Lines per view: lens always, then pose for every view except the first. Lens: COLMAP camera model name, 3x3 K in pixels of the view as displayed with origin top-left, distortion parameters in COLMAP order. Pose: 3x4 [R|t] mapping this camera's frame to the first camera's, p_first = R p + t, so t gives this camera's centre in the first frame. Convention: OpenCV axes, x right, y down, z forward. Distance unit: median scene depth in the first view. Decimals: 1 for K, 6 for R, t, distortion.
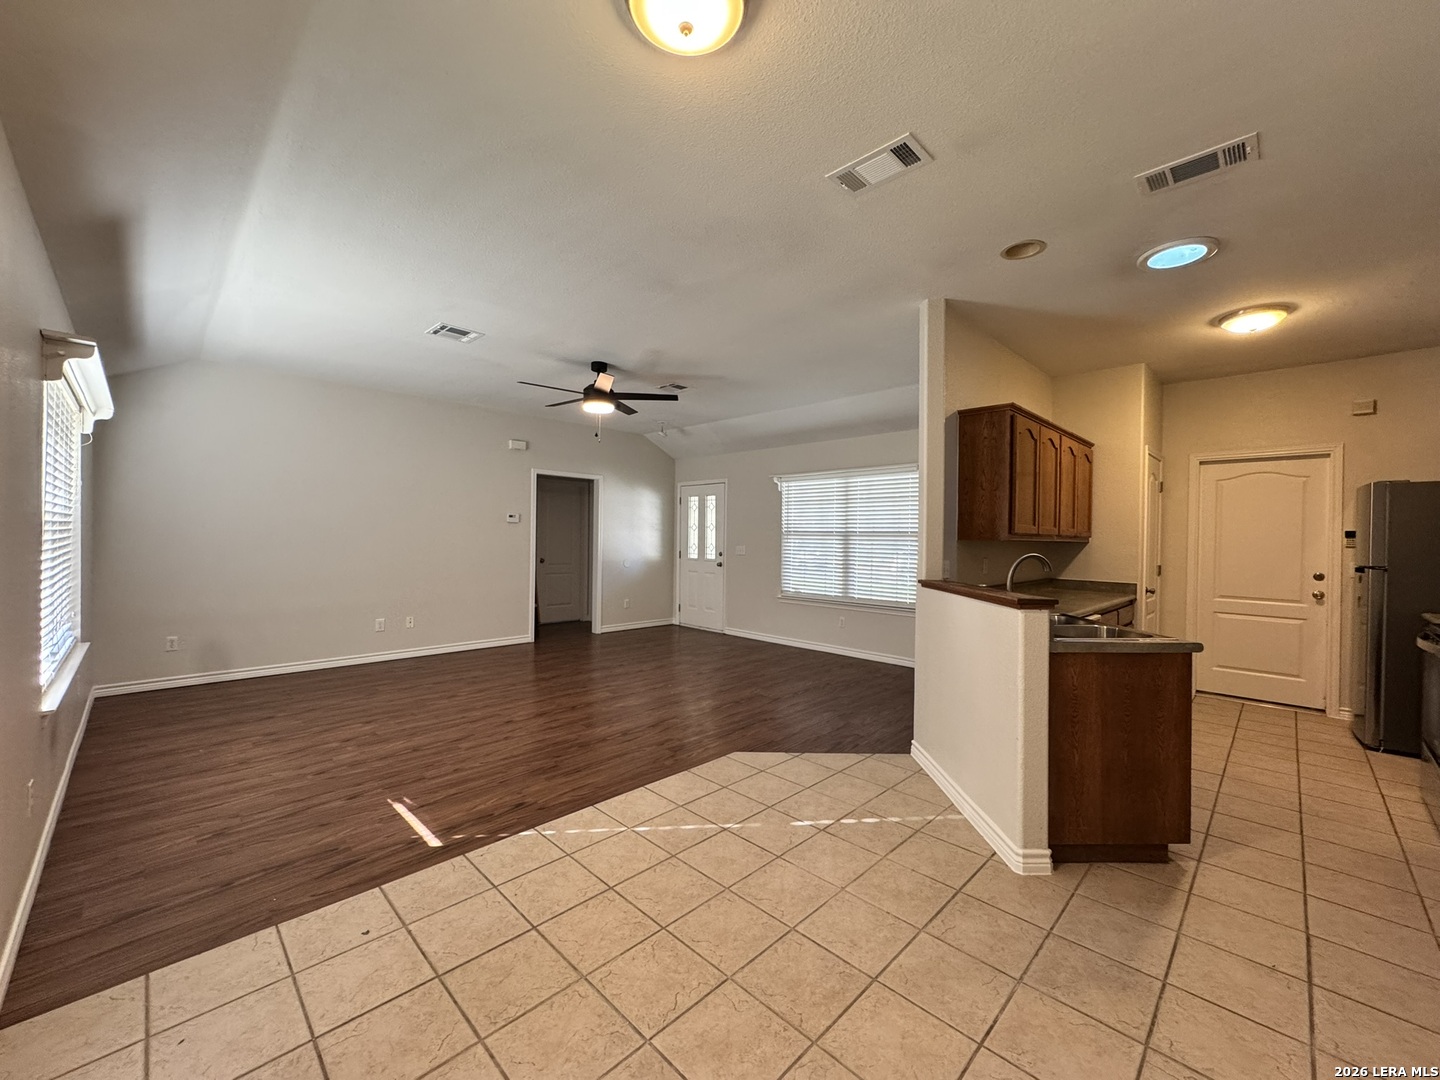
lens RADIAL K [[575.0, 0, 719.7], [0, 575.0, 538.2], [0, 0, 1]] dist [-0.000796, 0.001050]
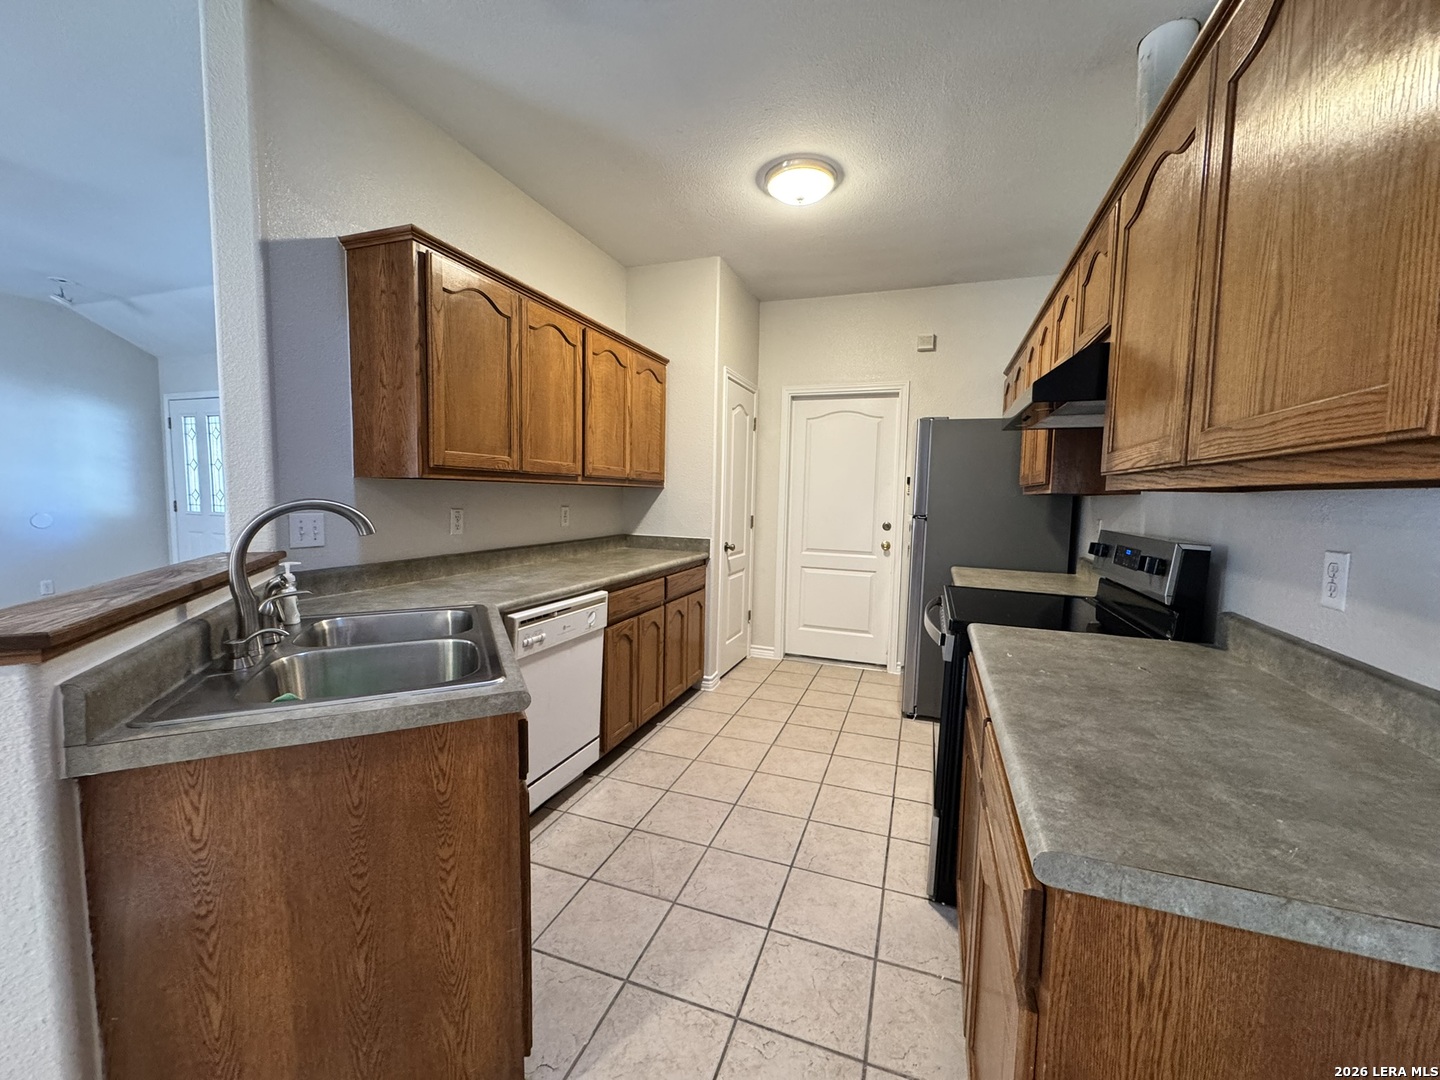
lens RADIAL K [[575.0, 0, 722.6], [0, 575.0, 536.9], [0, 0, 1]] dist [-0.000796, 0.001050]
pose [[0.905198, -0.027899, 0.424074, 0.525903], [-0.007193, 0.996694, 0.080923, 0.014065], [-0.424930, -0.076302, 0.902005, 0.350871]]
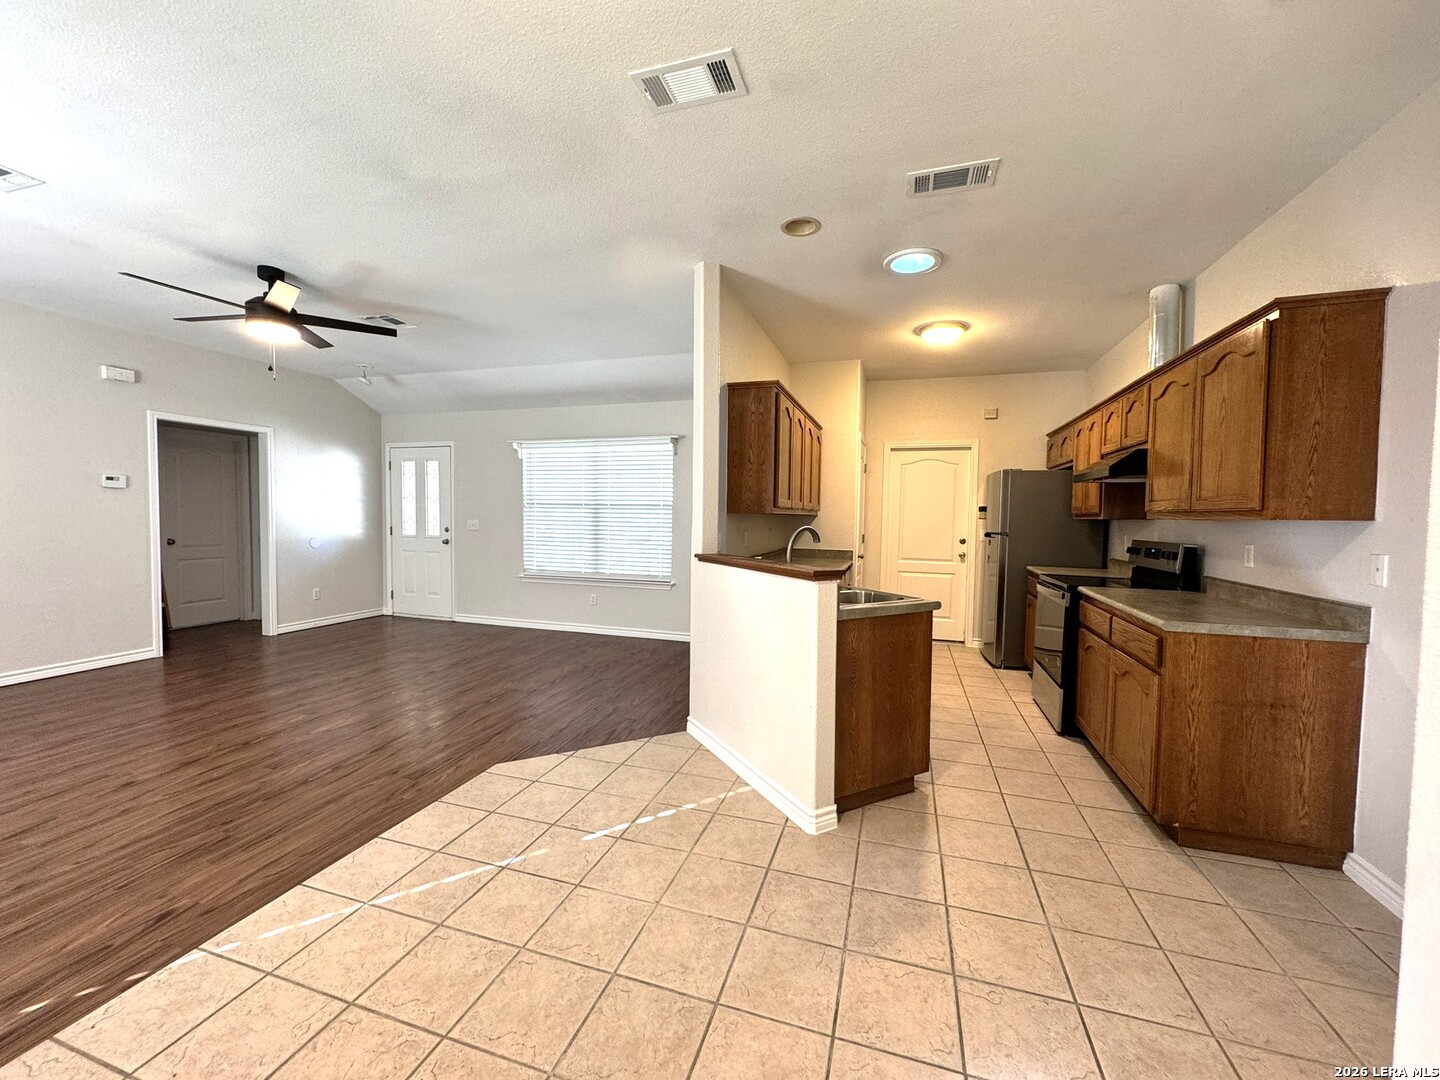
lens RADIAL K [[575.0, 0, 720.7], [0, 575.0, 538.3], [0, 0, 1]] dist [-0.000796, 0.001050]
pose [[0.890068, -0.020056, 0.455386, -0.058361], [-0.001037, 0.998940, 0.046021, 0.000974], [-0.455826, -0.041434, 0.889104, 0.113785]]
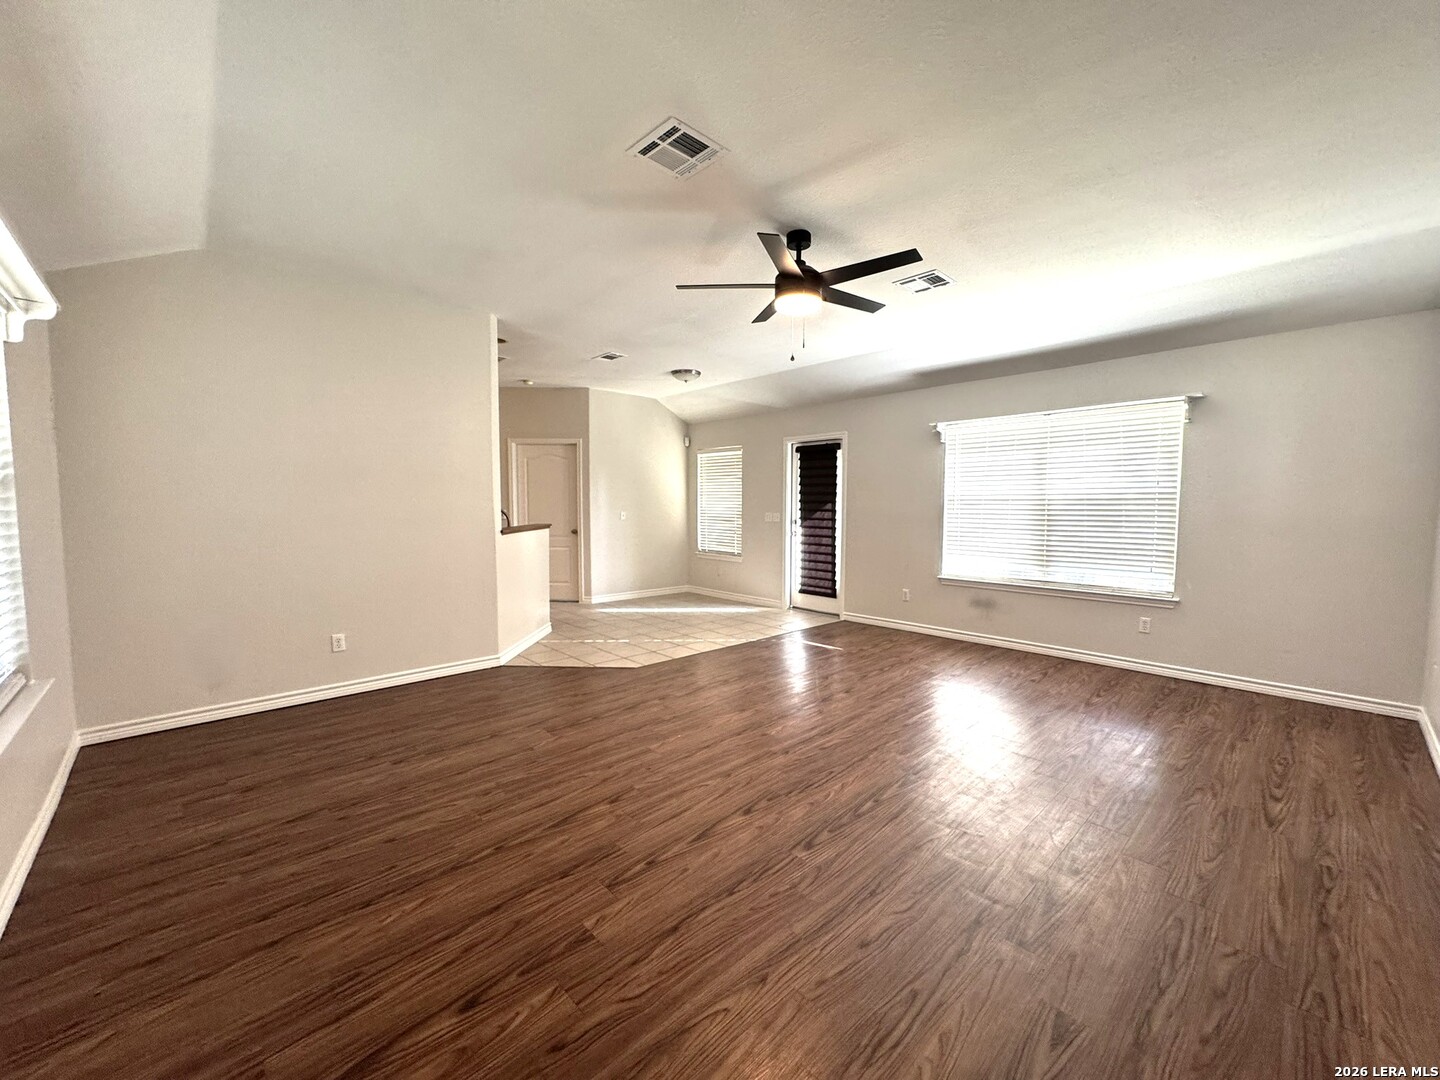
lens RADIAL K [[575.0, 0, 722.0], [0, 575.0, 537.0], [0, 0, 1]] dist [-0.000796, 0.001050]
pose [[-0.999404, -0.017690, 0.029659, -0.205107], [-0.015757, 0.997814, 0.064175, -0.007962], [-0.030729, 0.063670, -0.997498, 2.293508]]
